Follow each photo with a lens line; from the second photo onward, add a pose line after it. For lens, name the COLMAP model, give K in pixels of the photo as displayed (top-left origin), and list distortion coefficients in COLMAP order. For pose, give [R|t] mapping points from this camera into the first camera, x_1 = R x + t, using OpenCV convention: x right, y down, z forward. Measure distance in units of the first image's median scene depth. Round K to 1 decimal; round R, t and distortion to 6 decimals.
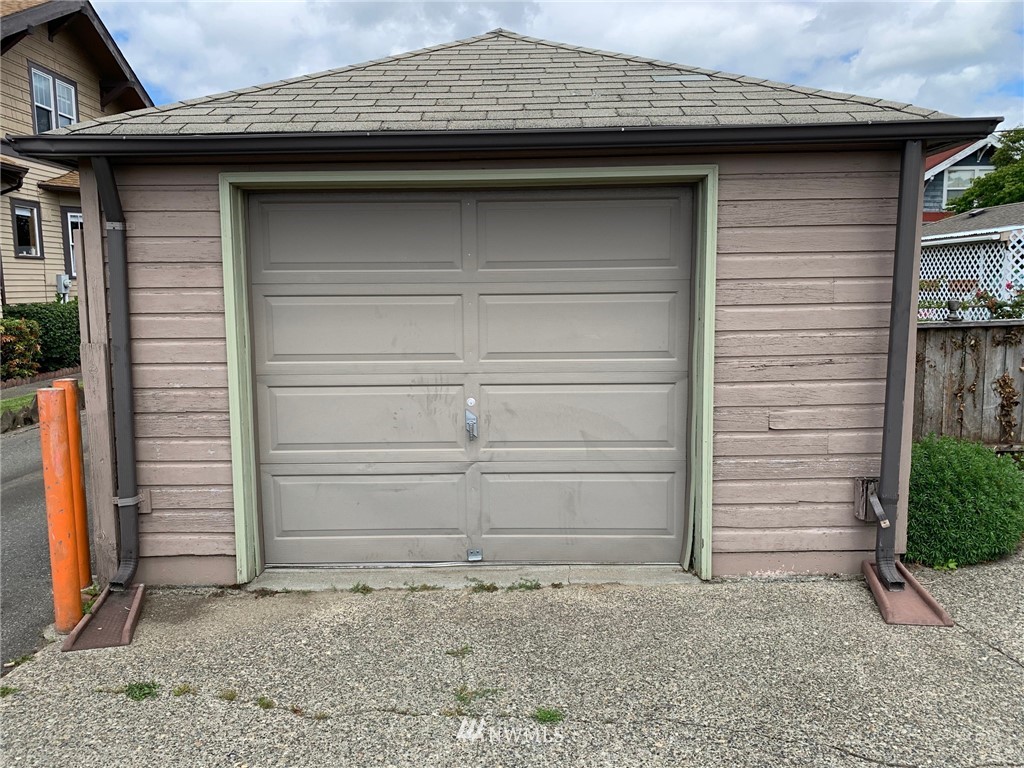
lens RADIAL K [[781.7, 0, 512.0], [0, 781.7, 384.0], [0, 0, 1]] dist [0.022469, -0.001792]
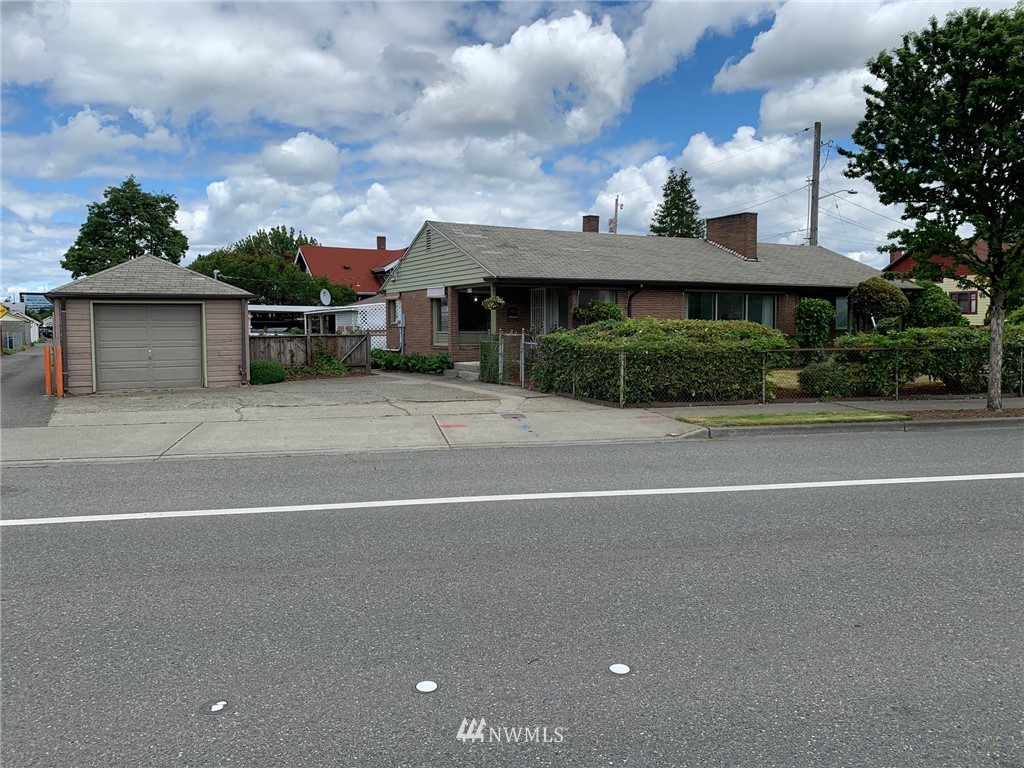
lens RADIAL K [[781.7, 0, 512.0], [0, 781.7, 384.0], [0, 0, 1]] dist [0.022469, -0.001792]
pose [[0.867421, -0.030065, 0.496667, -0.506567], [0.054362, 0.997924, -0.034534, 0.493168], [-0.494597, 0.056955, 0.867254, -4.028213]]
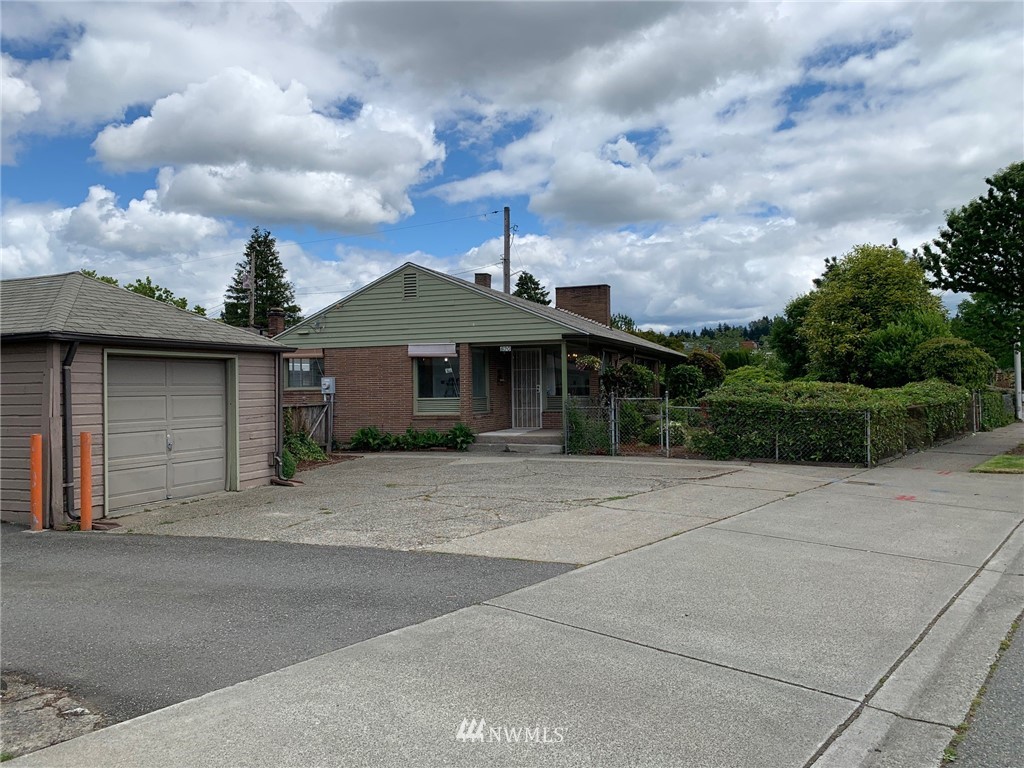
lens RADIAL K [[781.7, 0, 512.0], [0, 781.7, 384.0], [0, 0, 1]] dist [0.022469, -0.001792]
pose [[0.335914, 0.012342, 0.941812, -2.221153], [0.121994, 0.990922, -0.056497, 0.142796], [-0.933959, 0.133873, 0.331358, -1.012300]]
